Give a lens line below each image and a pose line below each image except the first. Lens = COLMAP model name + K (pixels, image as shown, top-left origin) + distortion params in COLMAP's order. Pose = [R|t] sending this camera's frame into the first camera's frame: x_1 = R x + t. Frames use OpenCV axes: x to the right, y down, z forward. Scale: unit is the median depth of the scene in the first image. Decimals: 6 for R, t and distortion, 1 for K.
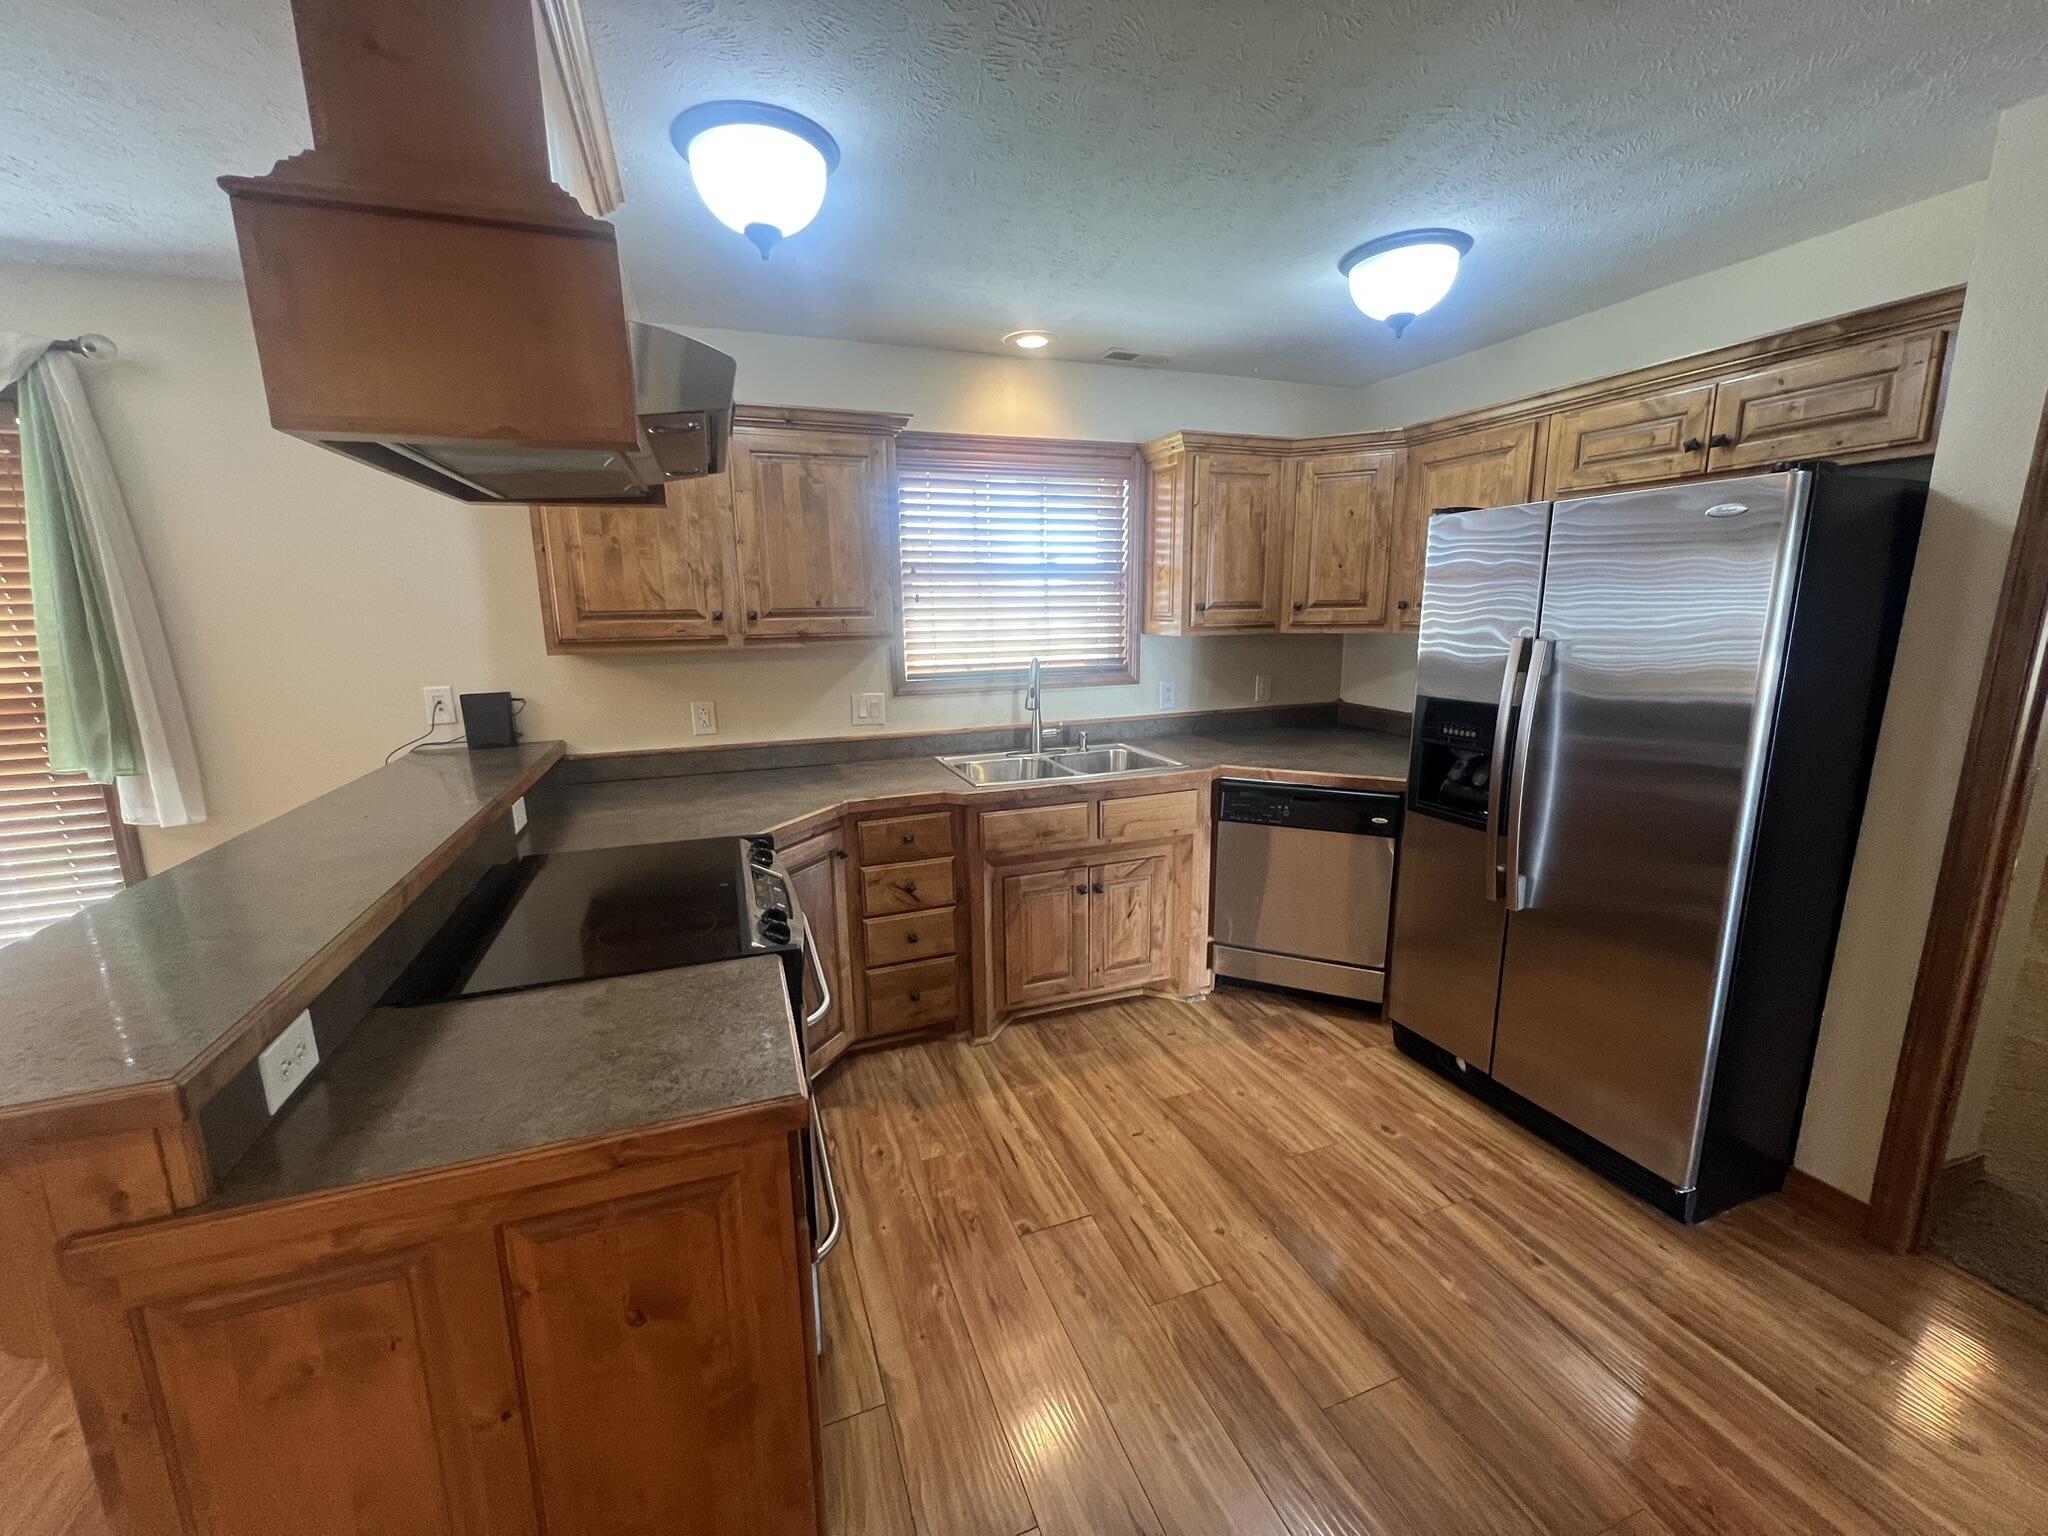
lens RADIAL K [[819.9, 0, 1013.3], [0, 819.9, 764.9], [0, 0, 1]] dist [-0.002053, 0.000494]
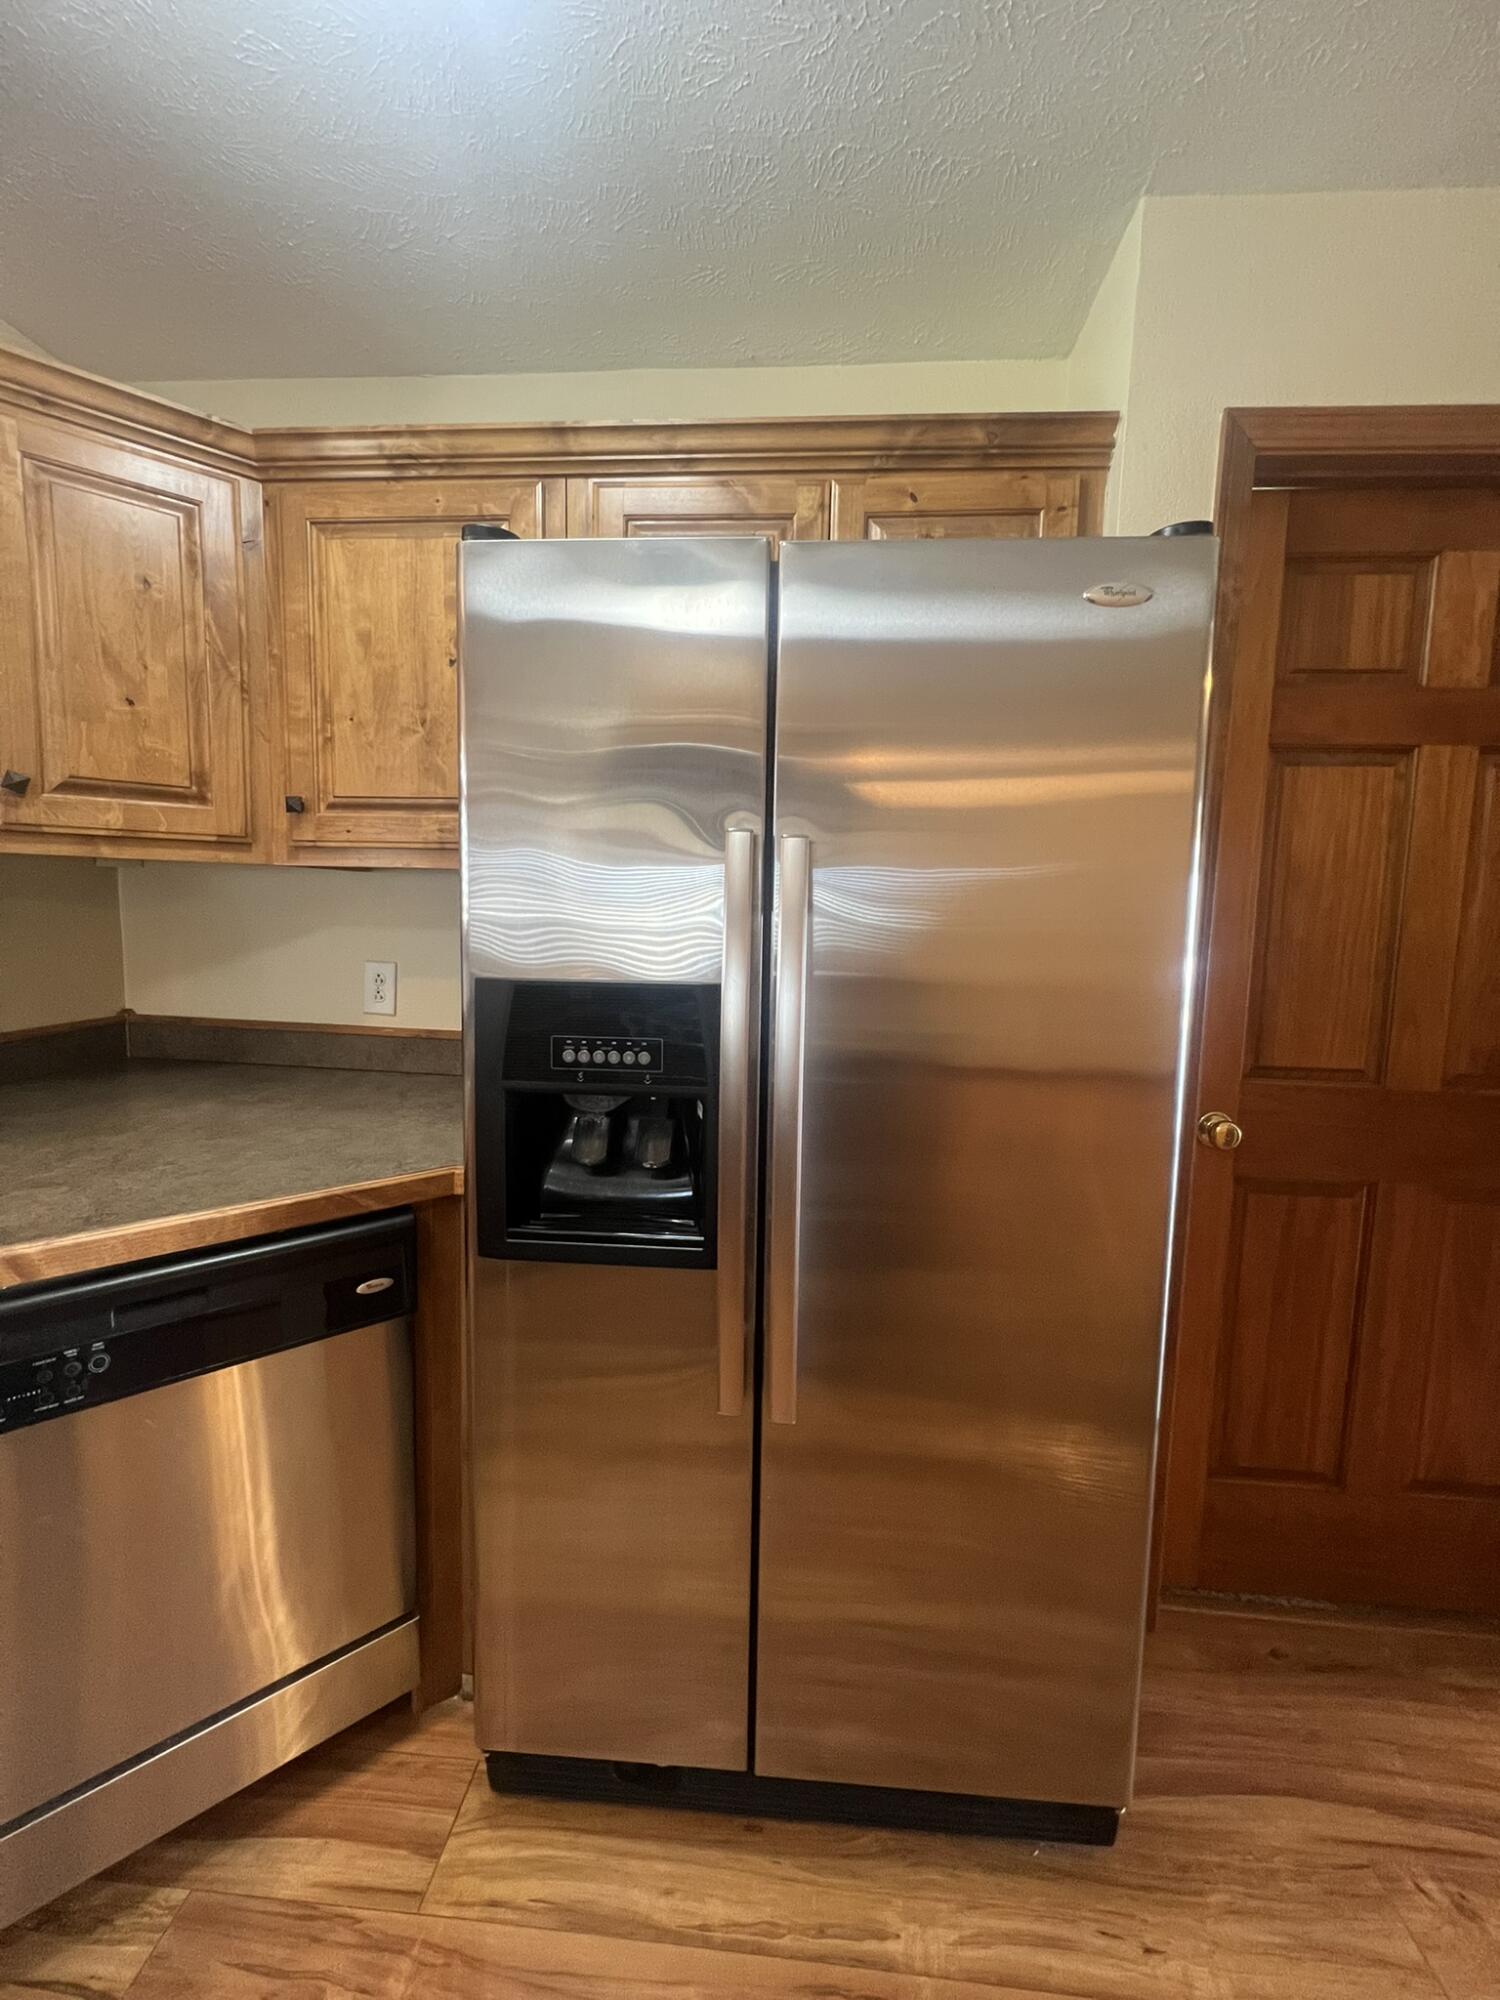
lens RADIAL K [[800.7, 0, 754.2], [0, 800.7, 988.7], [0, 0, 1]] dist [-0.002053, 0.000494]
pose [[0.419804, -0.068391, 0.905034, 0.150695], [0.145583, 0.989320, 0.007231, -0.050393], [-0.895863, 0.128722, 0.425277, 0.563623]]
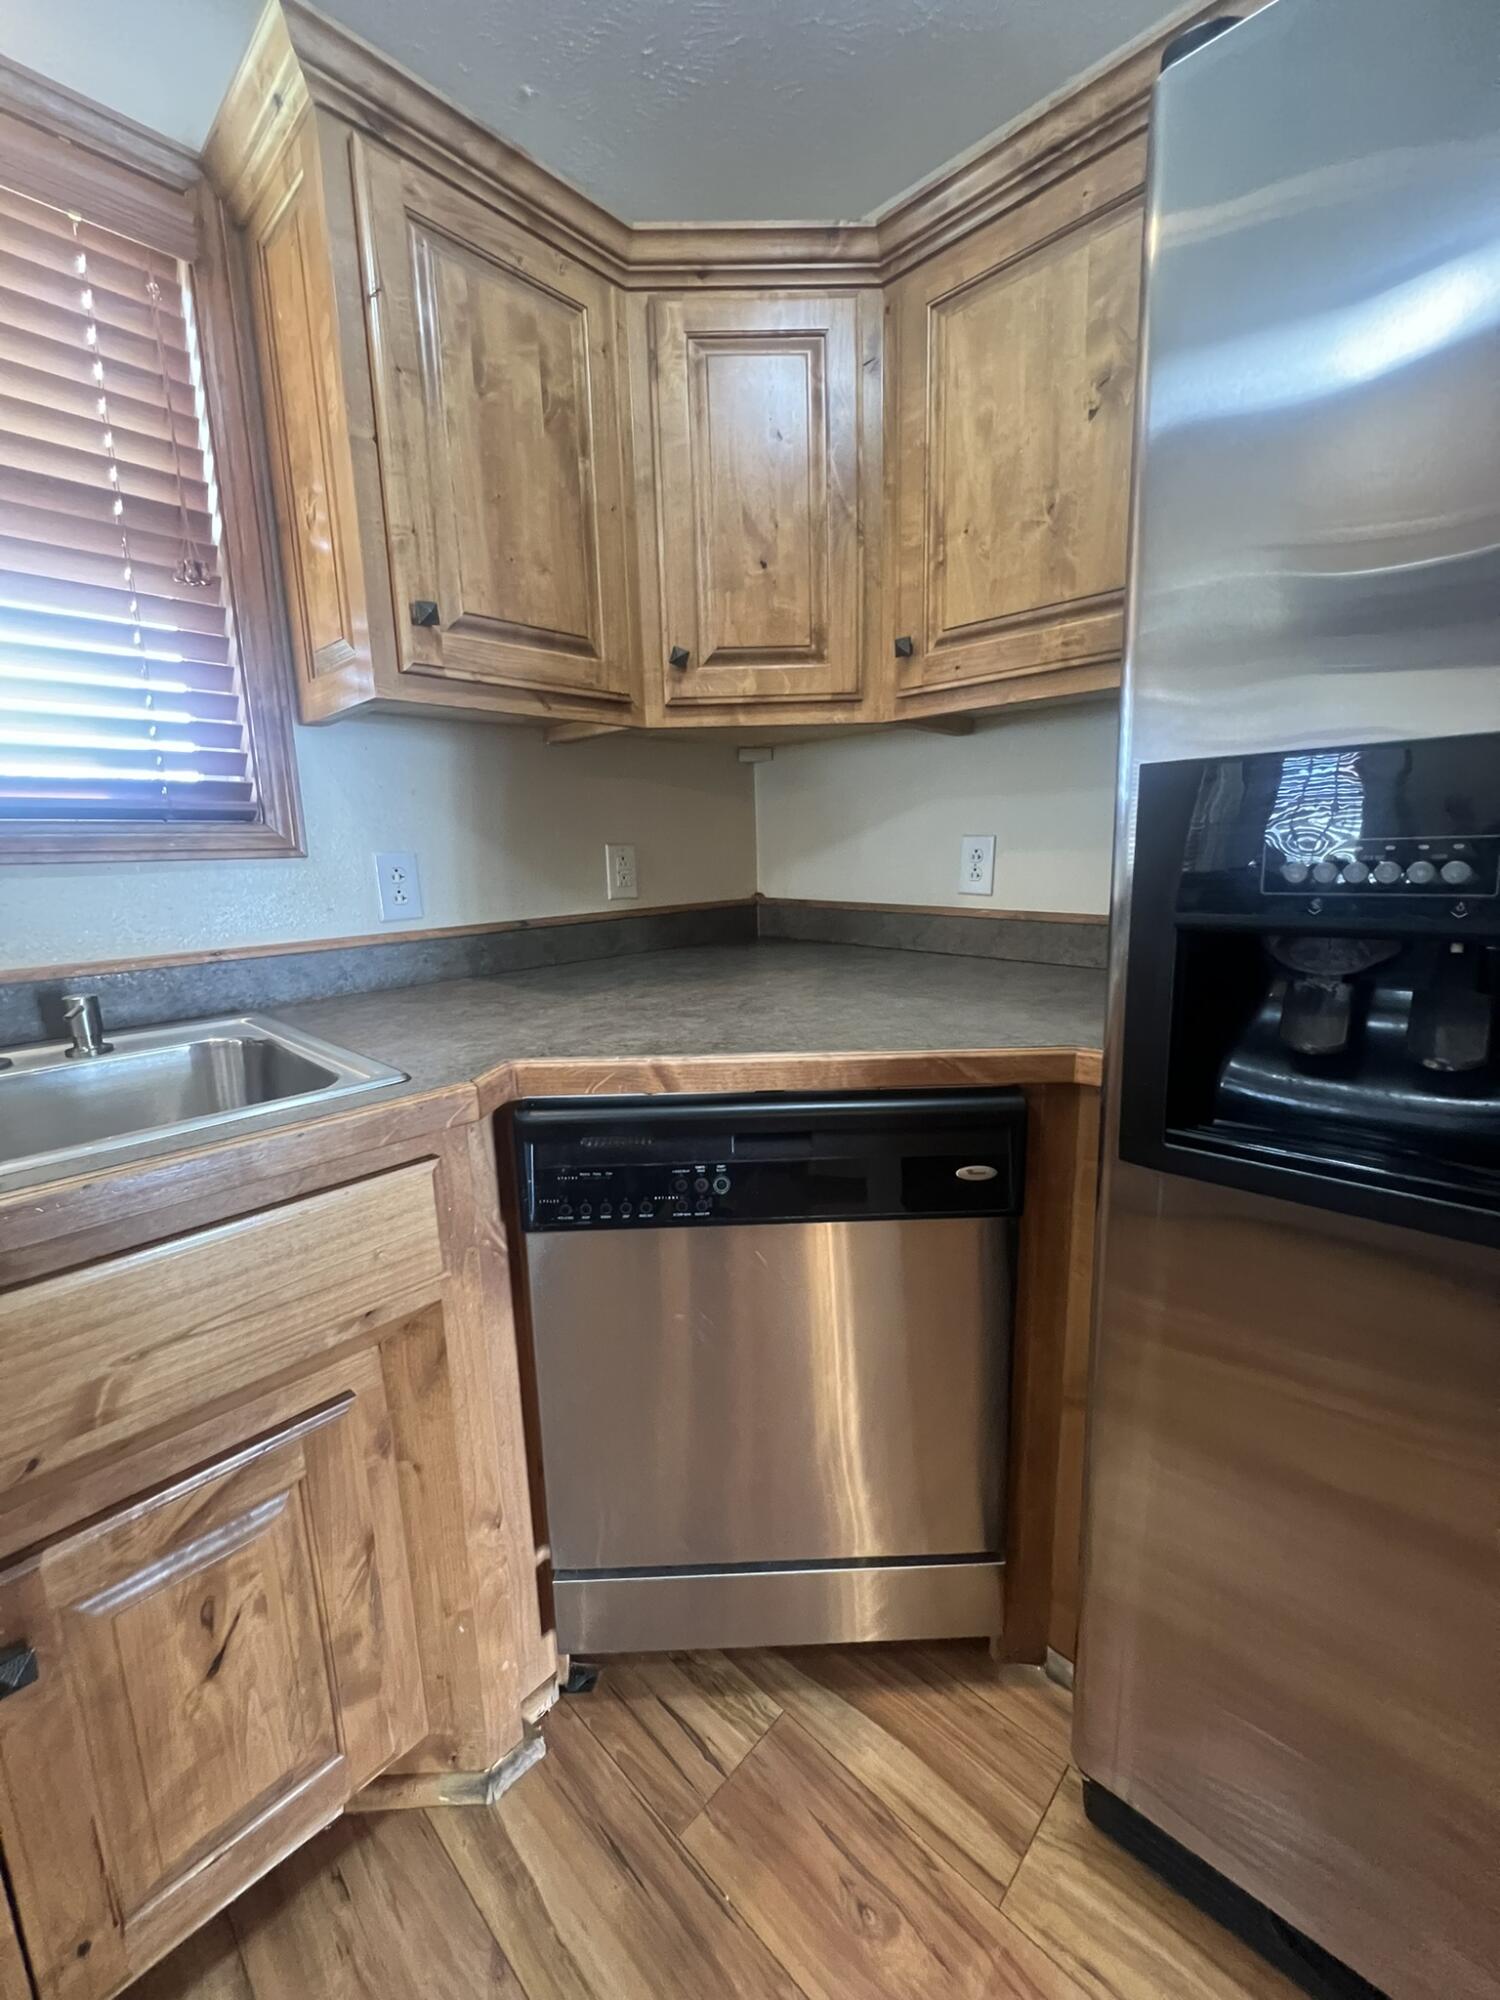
lens RADIAL K [[800.7, 0, 754.1], [0, 800.7, 987.9], [0, 0, 1]] dist [-0.002053, 0.000494]
pose [[0.896559, -0.086802, 0.434335, 0.195341], [0.099210, 0.995049, -0.005930, -0.016259], [-0.431670, 0.048407, 0.900732, 0.647737]]
